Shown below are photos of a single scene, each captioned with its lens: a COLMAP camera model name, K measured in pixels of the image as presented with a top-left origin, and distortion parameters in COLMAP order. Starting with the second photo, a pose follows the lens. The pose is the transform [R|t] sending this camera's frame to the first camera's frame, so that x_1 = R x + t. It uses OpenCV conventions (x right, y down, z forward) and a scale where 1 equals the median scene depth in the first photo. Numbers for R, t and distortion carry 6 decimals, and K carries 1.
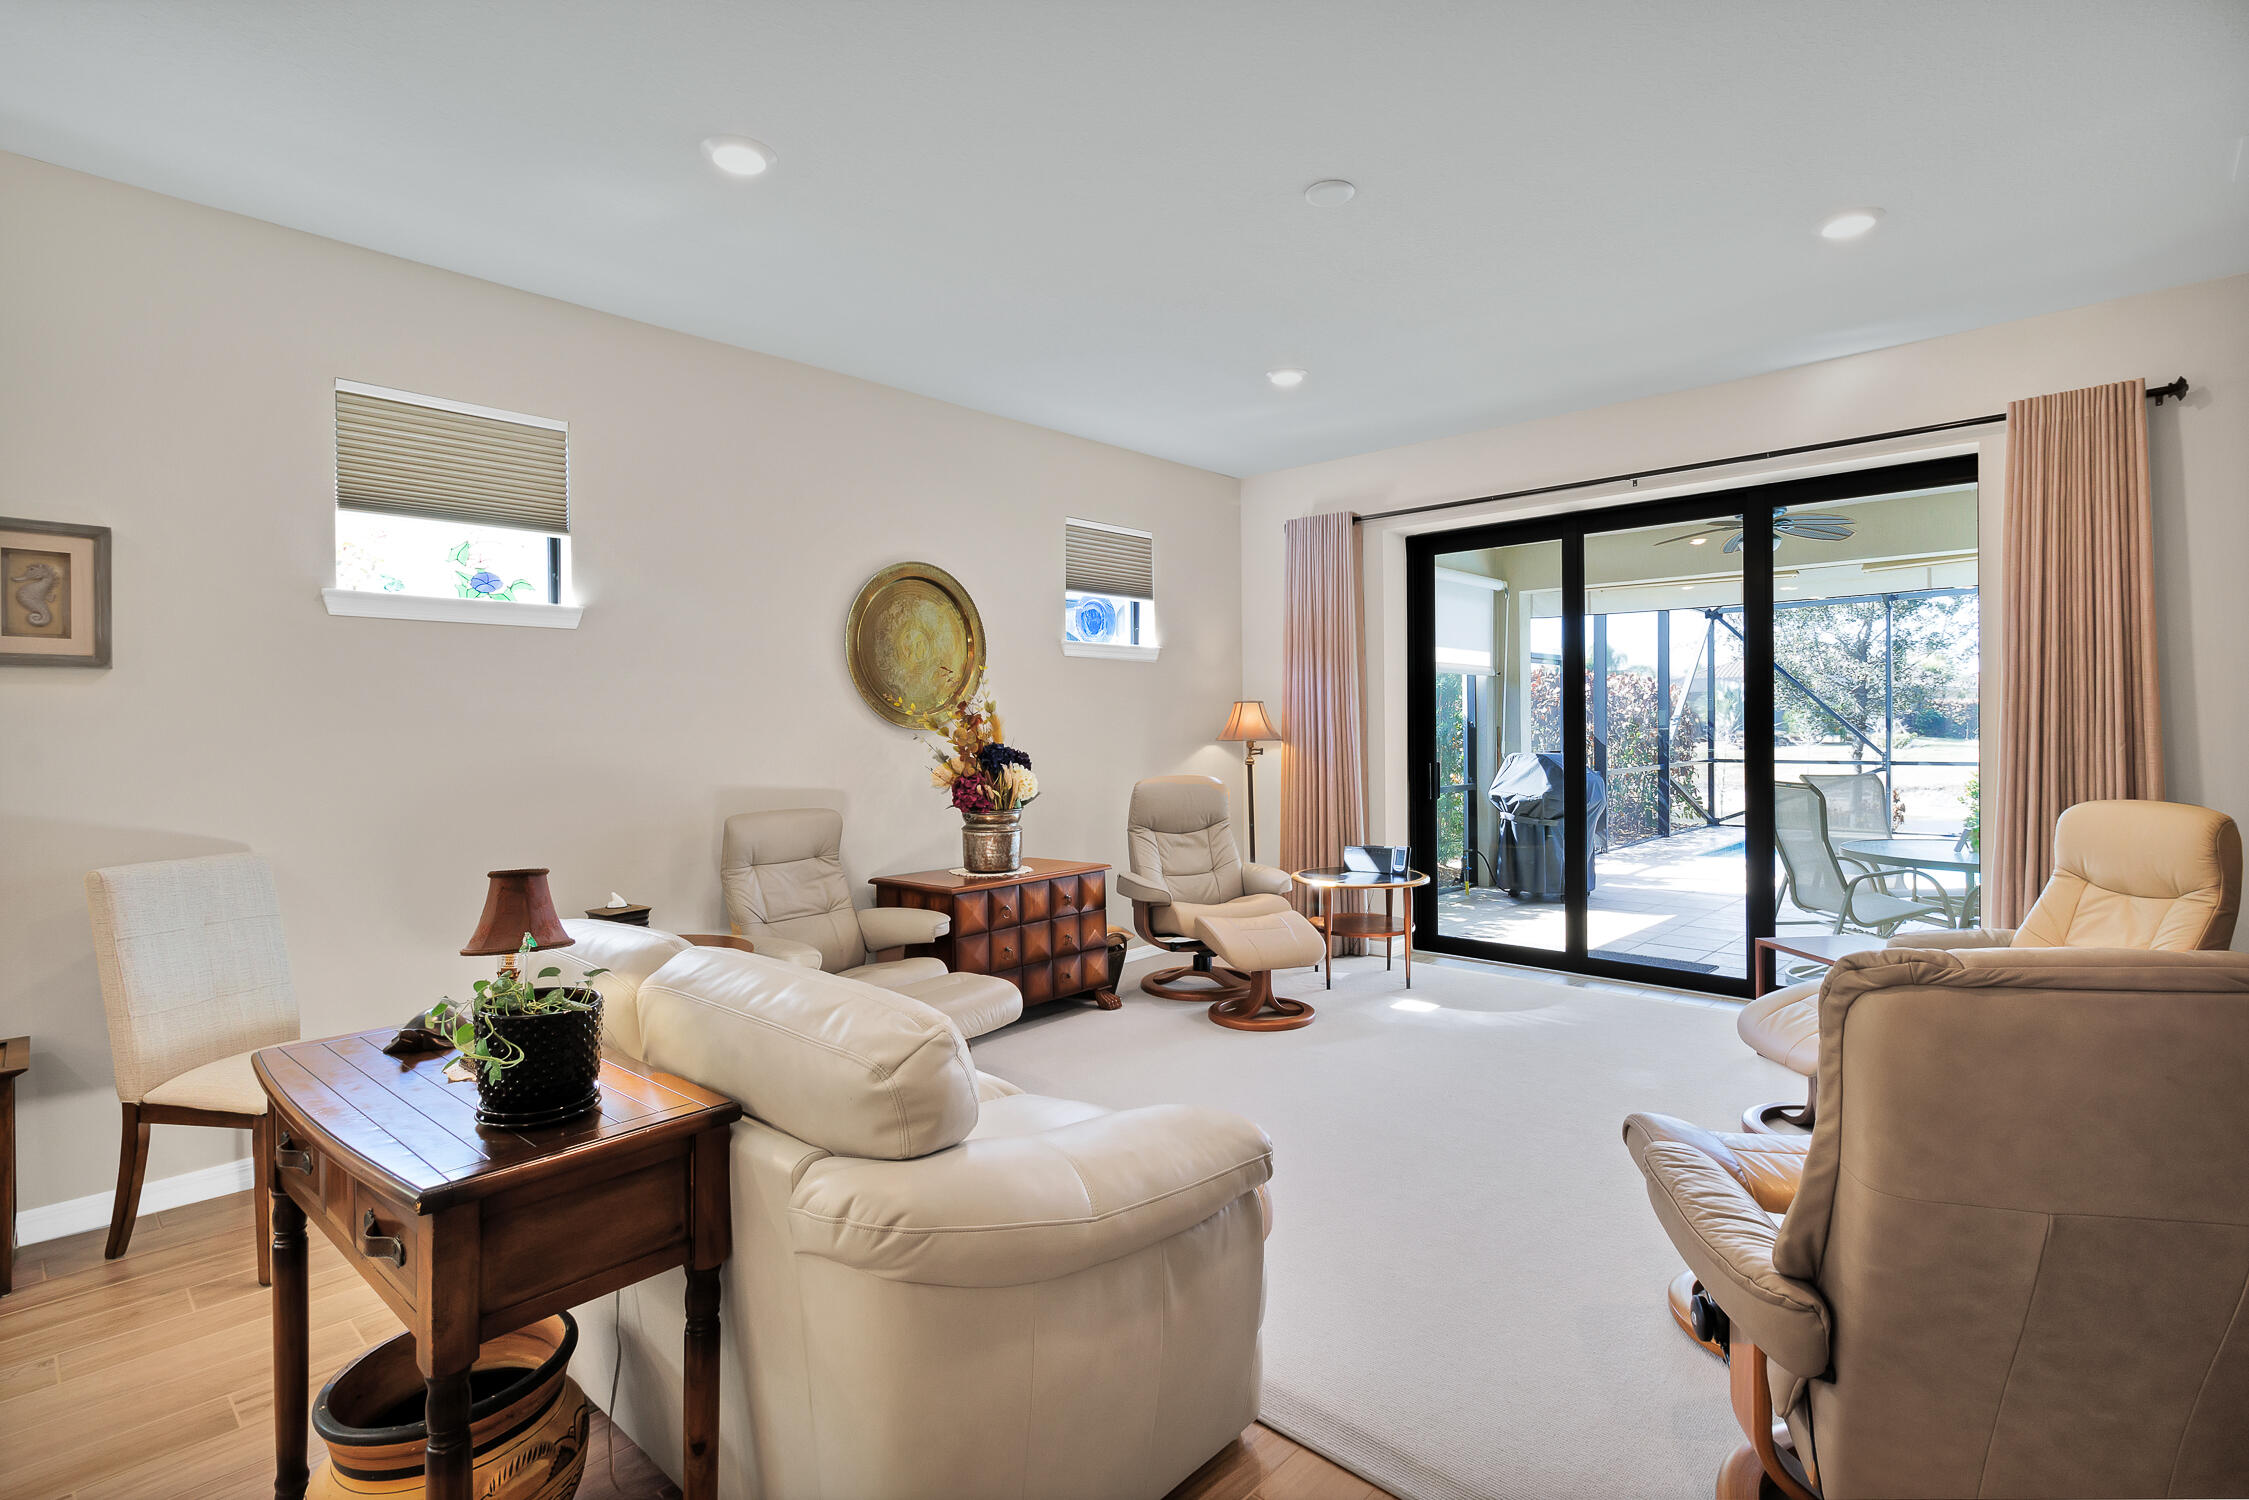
lens RADIAL K [[1086.4, 0, 1104.0], [0, 1086.4, 722.0], [0, 0, 1]] dist [0.002387, 0.000641]
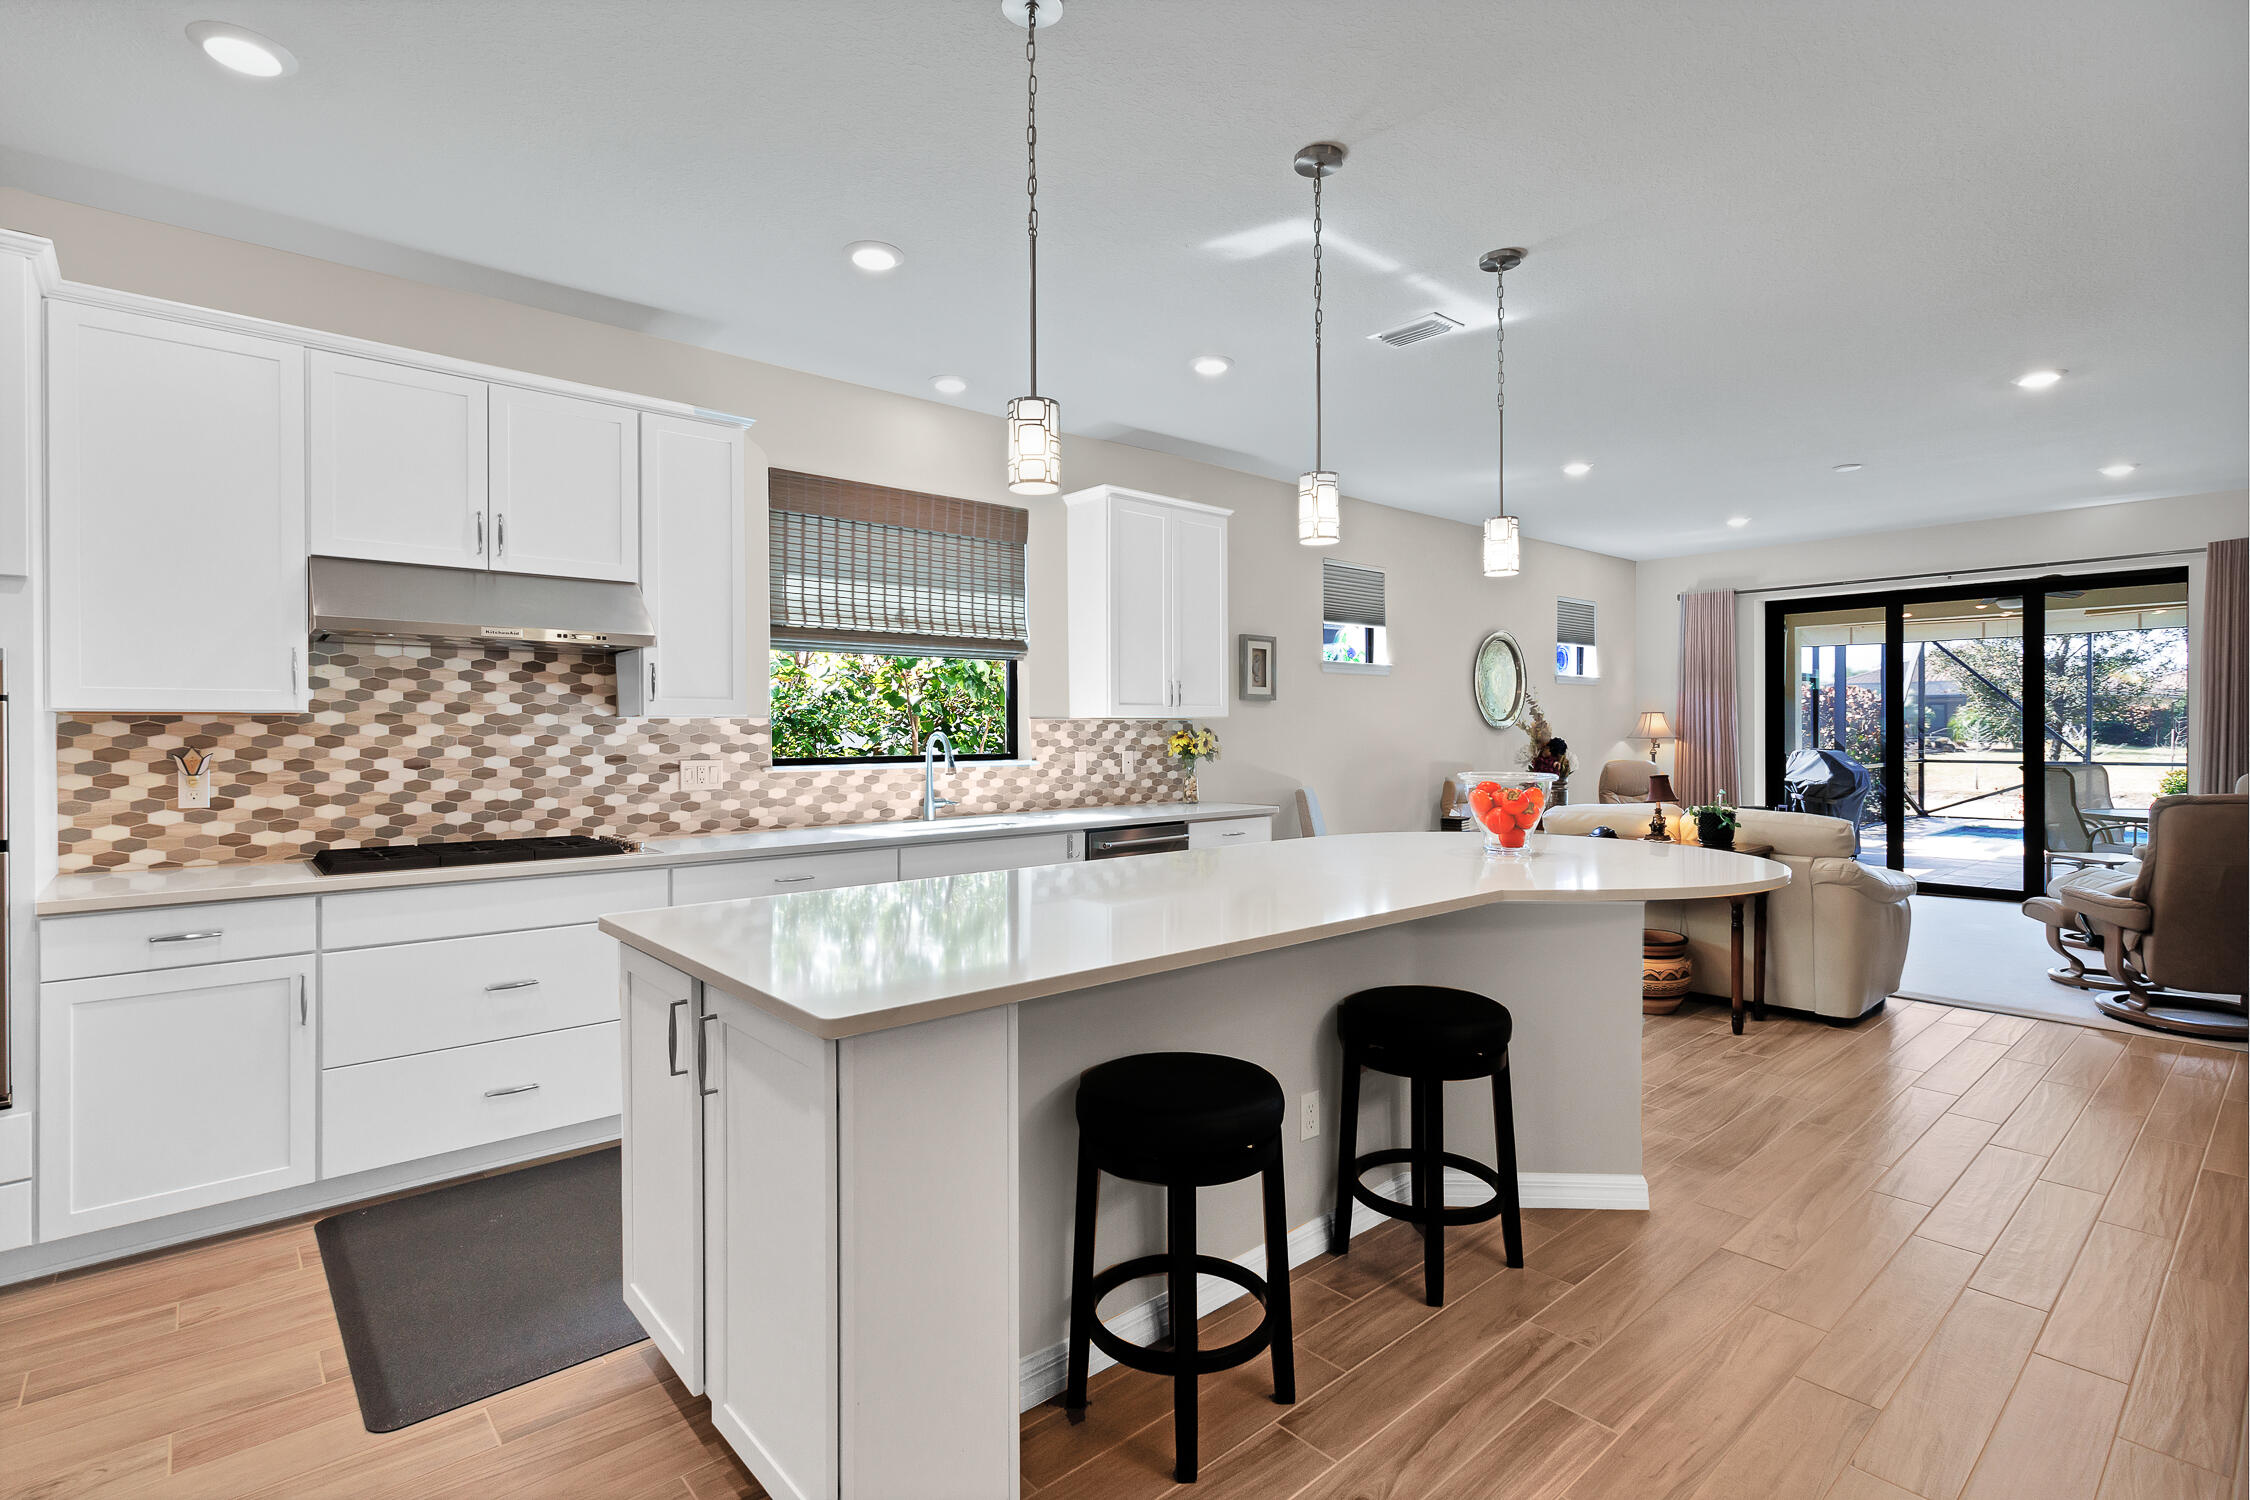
lens RADIAL K [[1051.5, 0, 1123.8], [0, 1051.5, 733.1], [0, 0, 1]] dist [0.000035, -0.000144]
pose [[0.994787, 0.005107, -0.101851, -0.509695], [-0.004365, 0.999962, 0.007513, 0.001724], [0.101885, -0.007029, 0.994771, -0.599237]]
